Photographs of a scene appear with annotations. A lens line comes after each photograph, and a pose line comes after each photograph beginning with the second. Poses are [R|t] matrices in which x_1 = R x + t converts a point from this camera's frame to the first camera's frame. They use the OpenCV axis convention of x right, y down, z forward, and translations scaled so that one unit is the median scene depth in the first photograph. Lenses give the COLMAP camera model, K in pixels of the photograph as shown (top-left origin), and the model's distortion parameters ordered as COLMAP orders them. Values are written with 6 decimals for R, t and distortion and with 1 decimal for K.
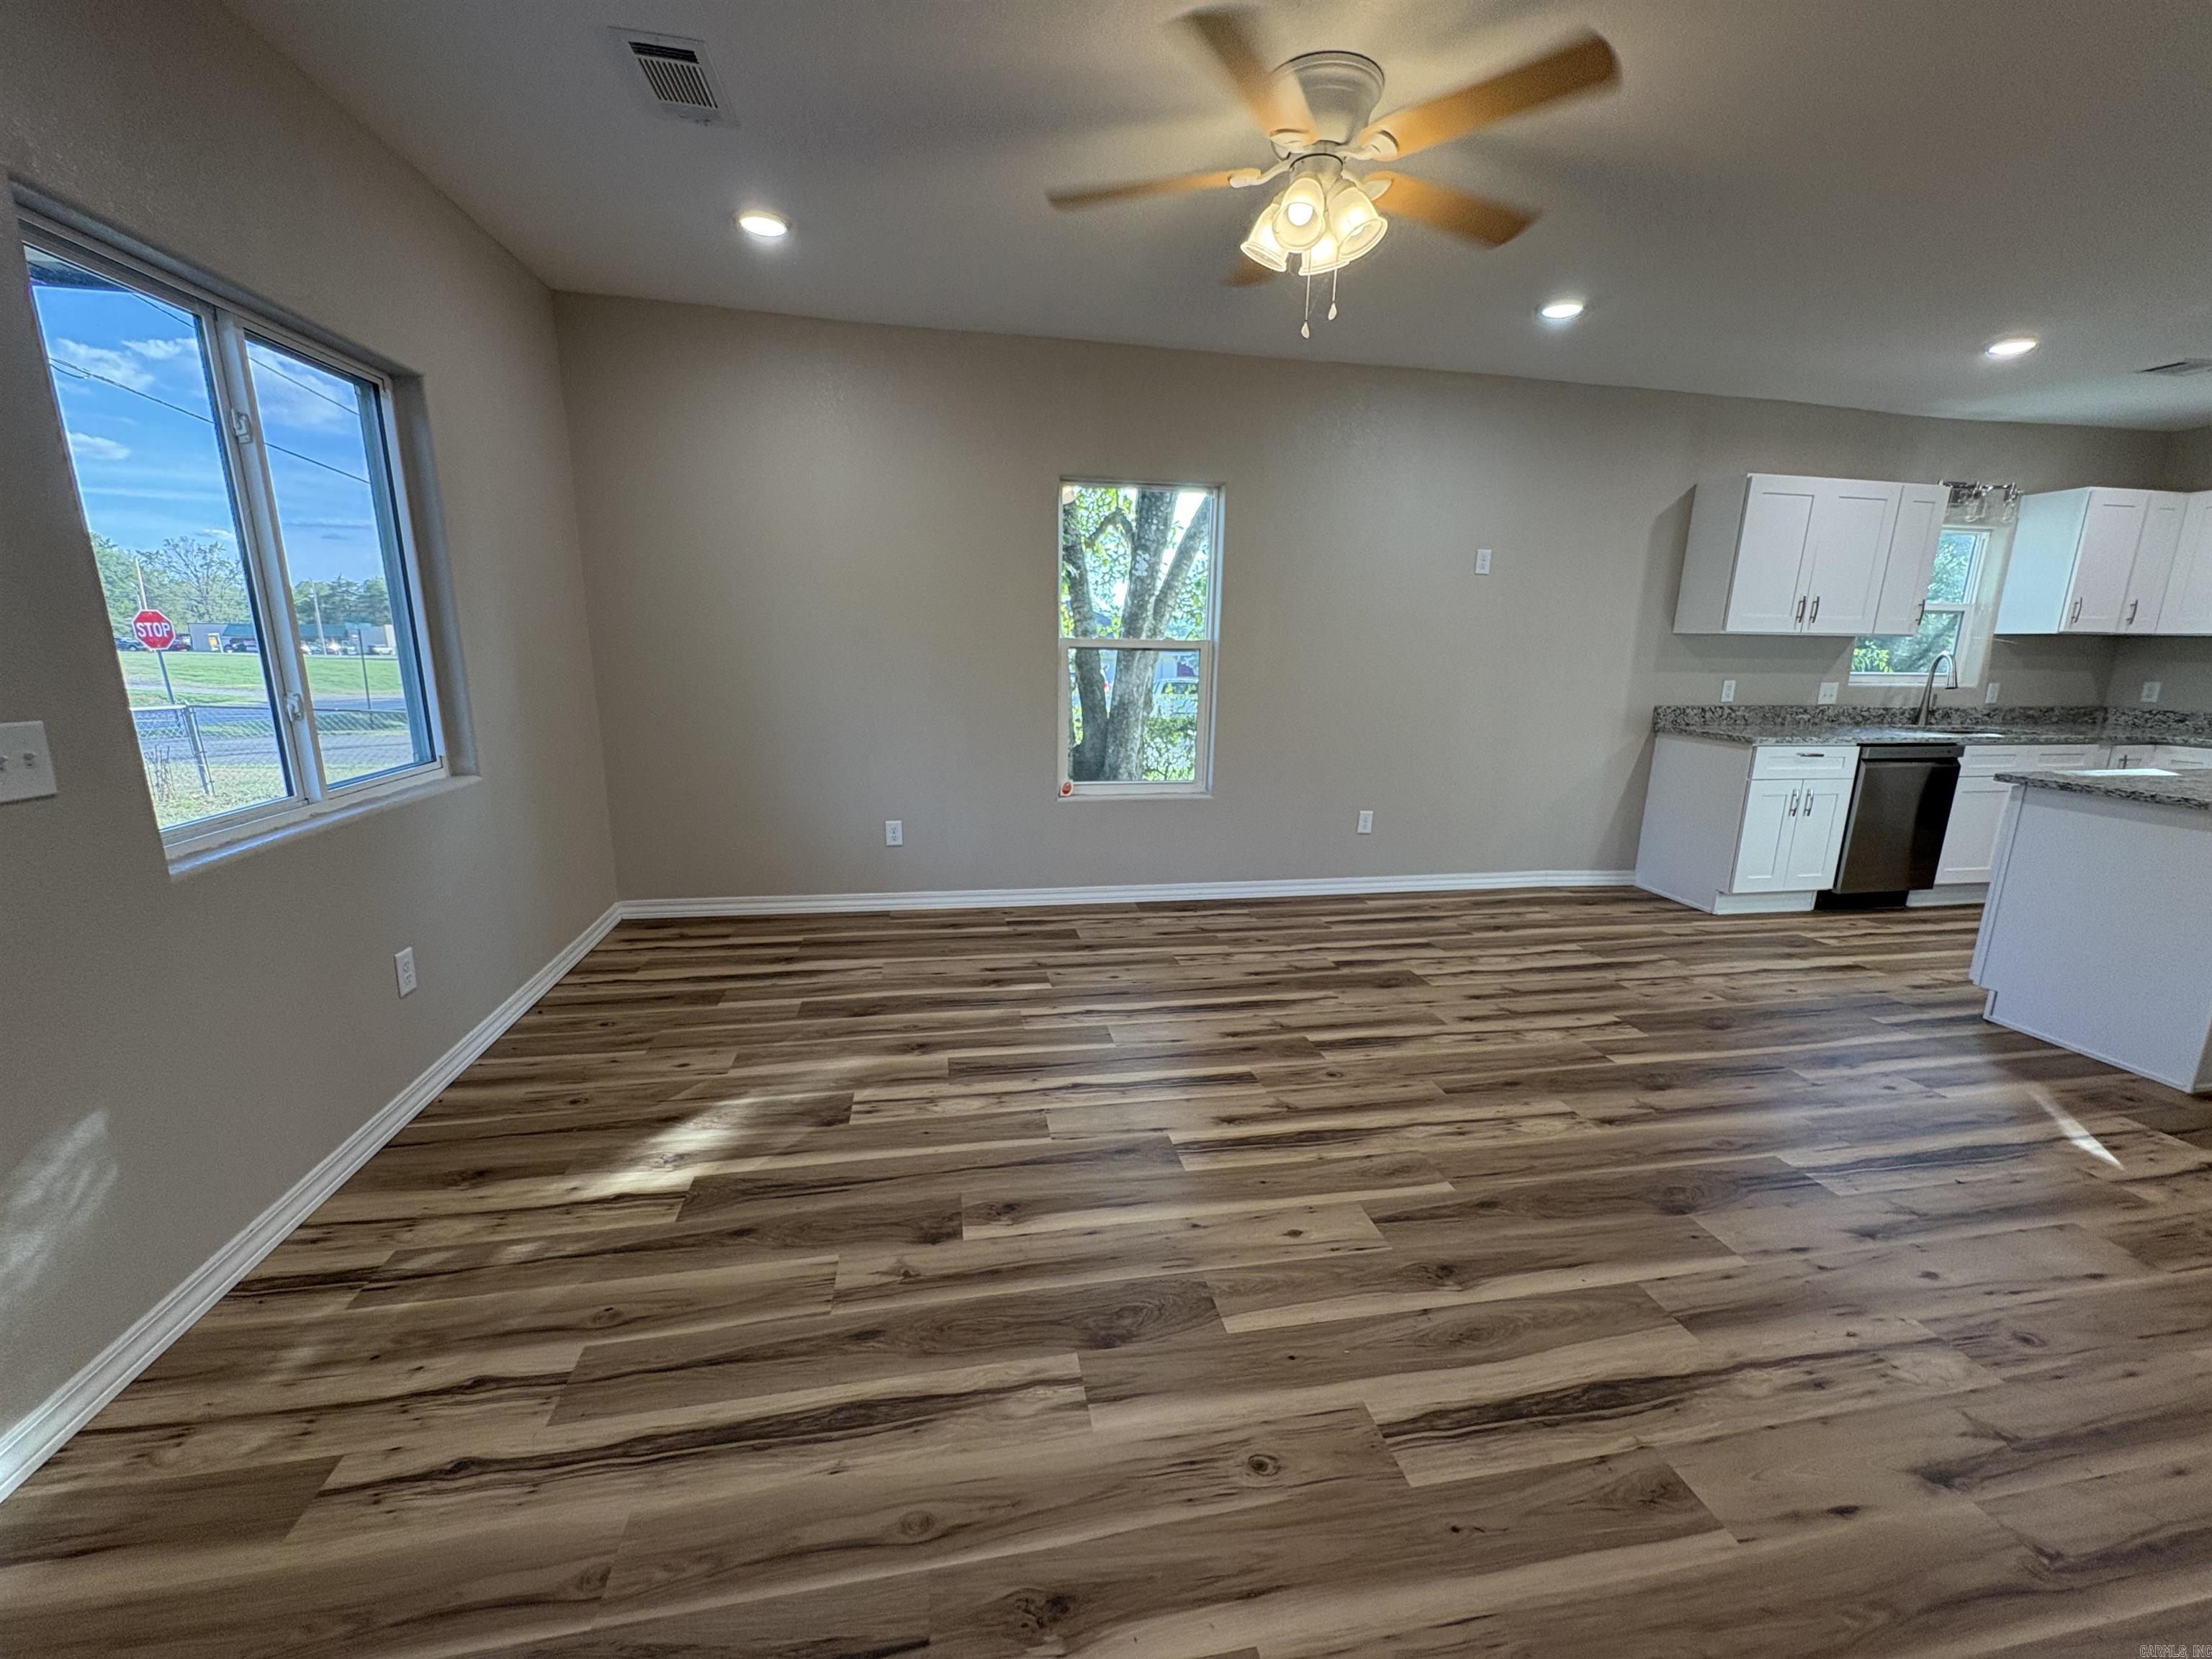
lens RADIAL K [[890.6, 0, 1104.5], [0, 890.6, 827.4], [0, 0, 1]] dist [0.000159, -0.000140]
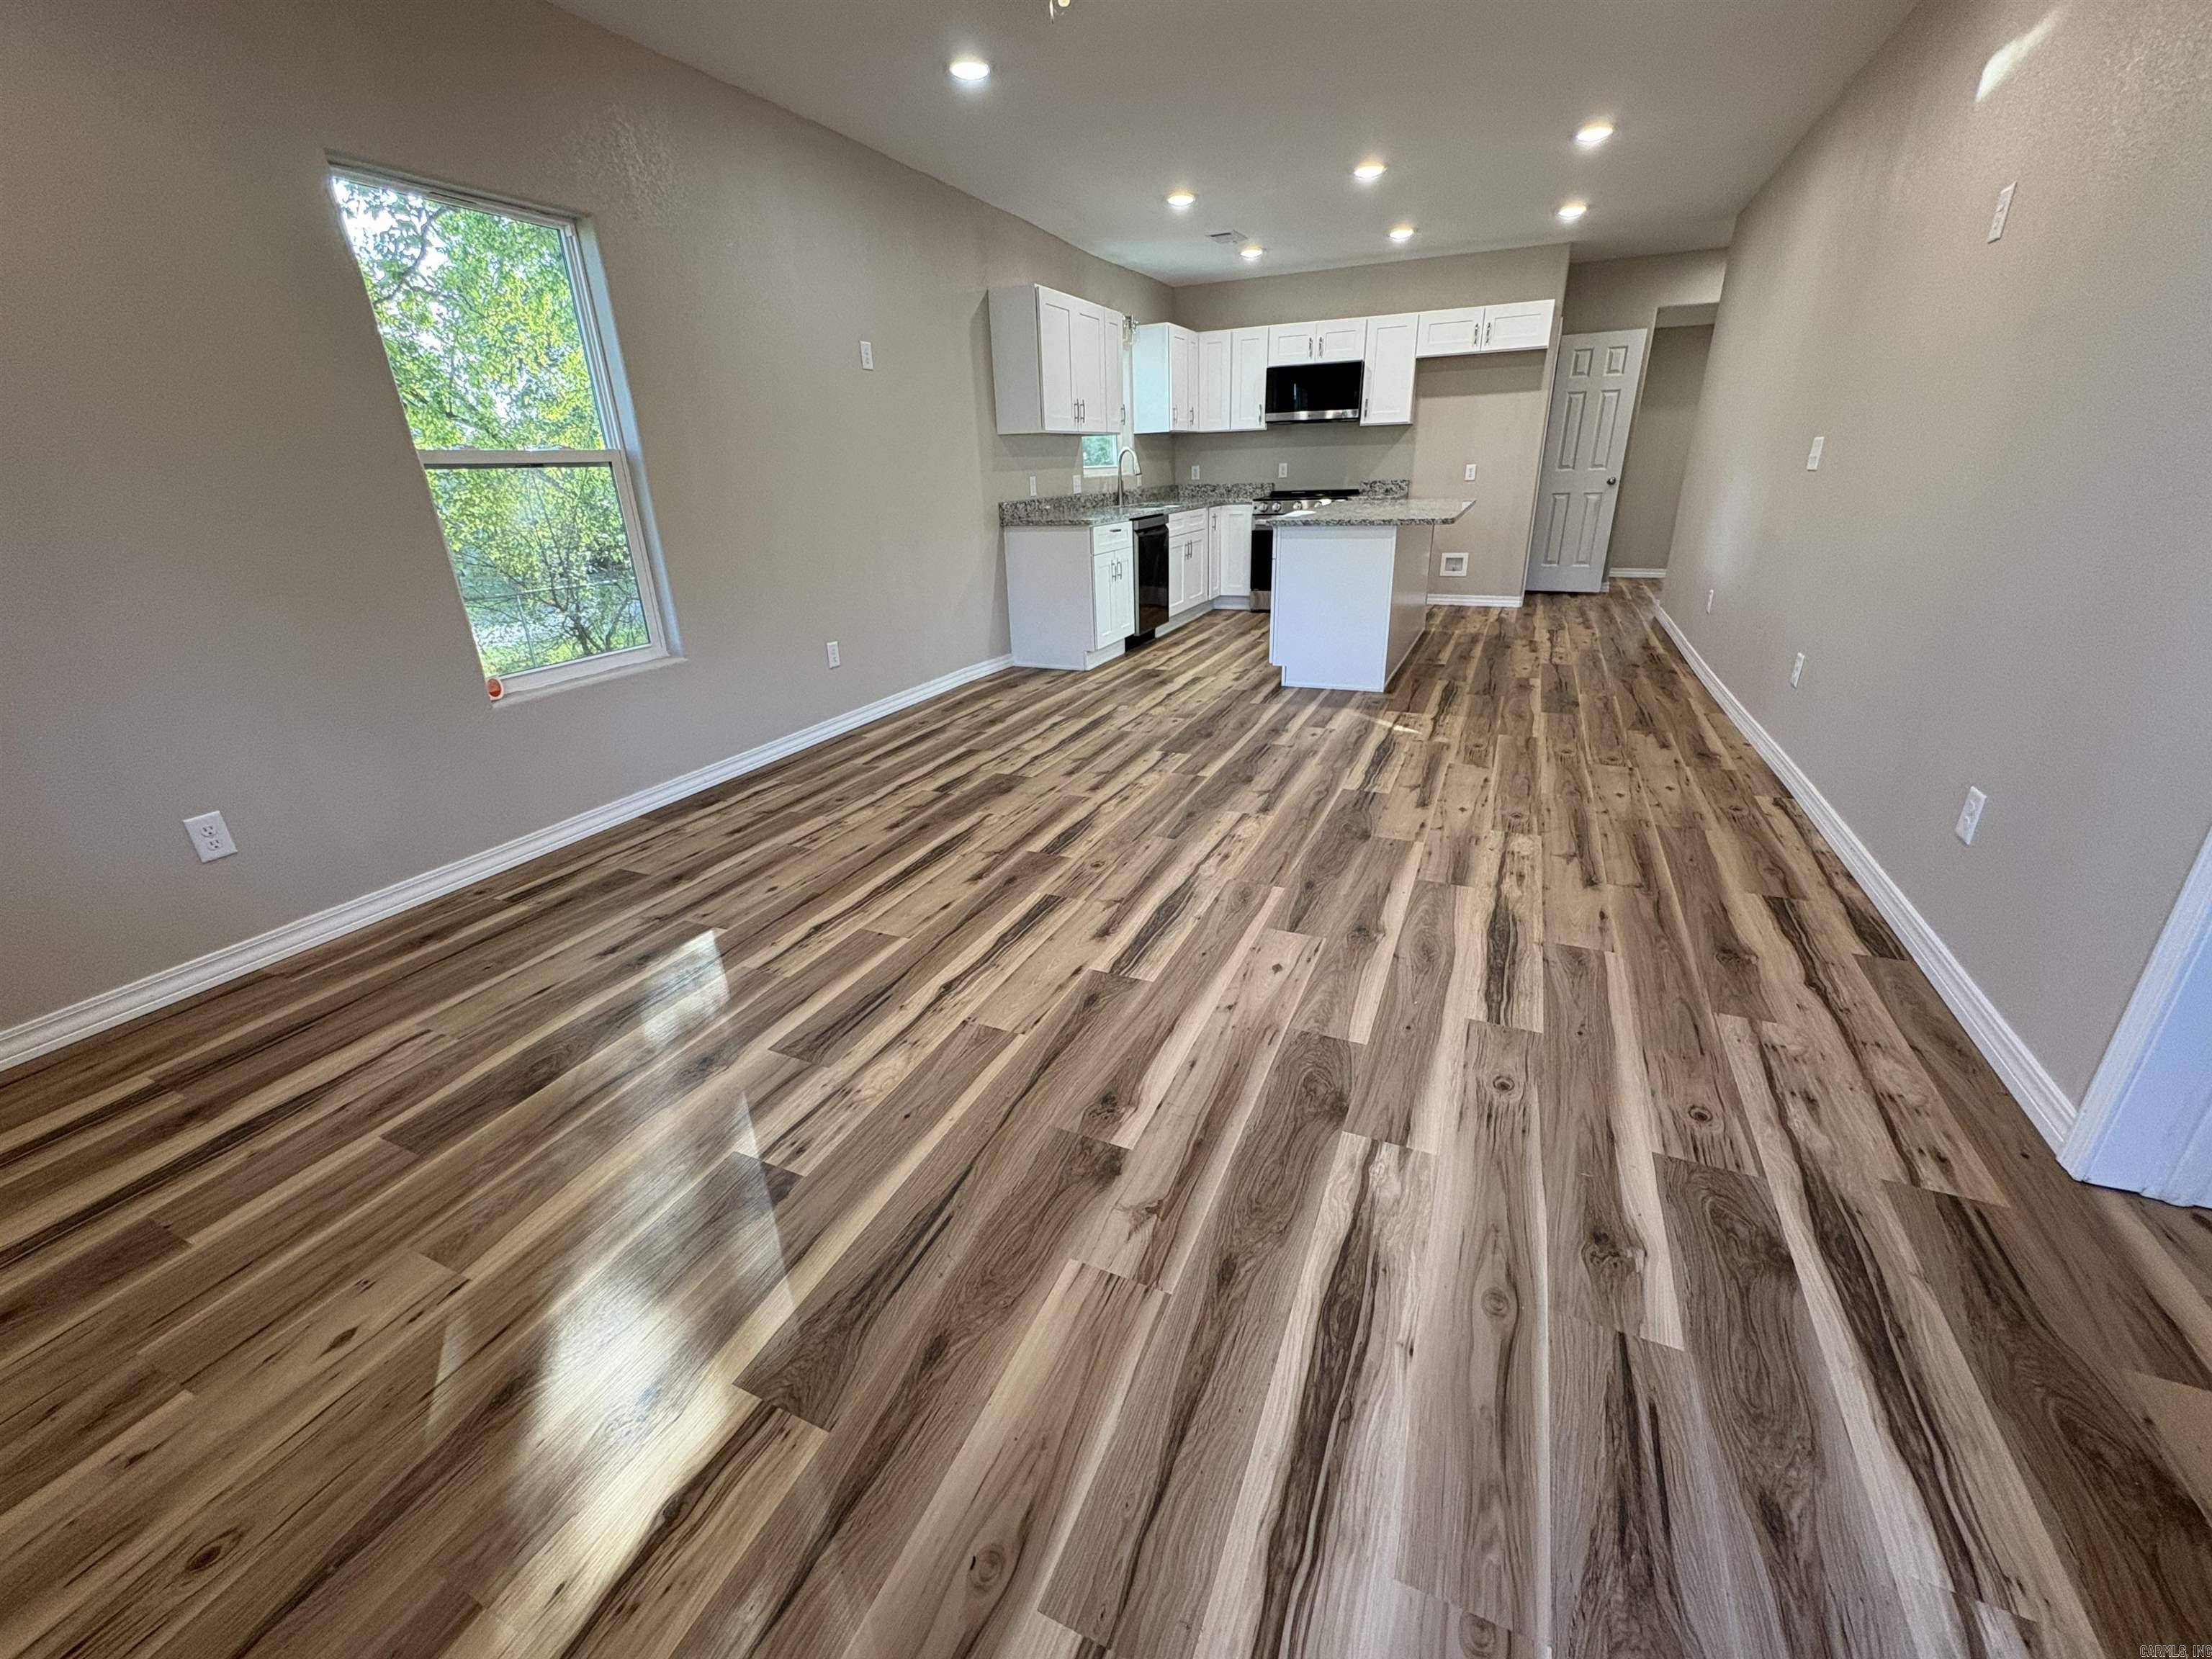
lens RADIAL K [[890.6, 0, 1104.5], [0, 890.6, 827.4], [0, 0, 1]] dist [0.000159, -0.000140]
pose [[0.569044, -0.343480, 0.747135, -0.436853], [0.215327, 0.939121, 0.267741, -0.035328], [-0.793614, 0.008522, 0.608362, 0.313856]]
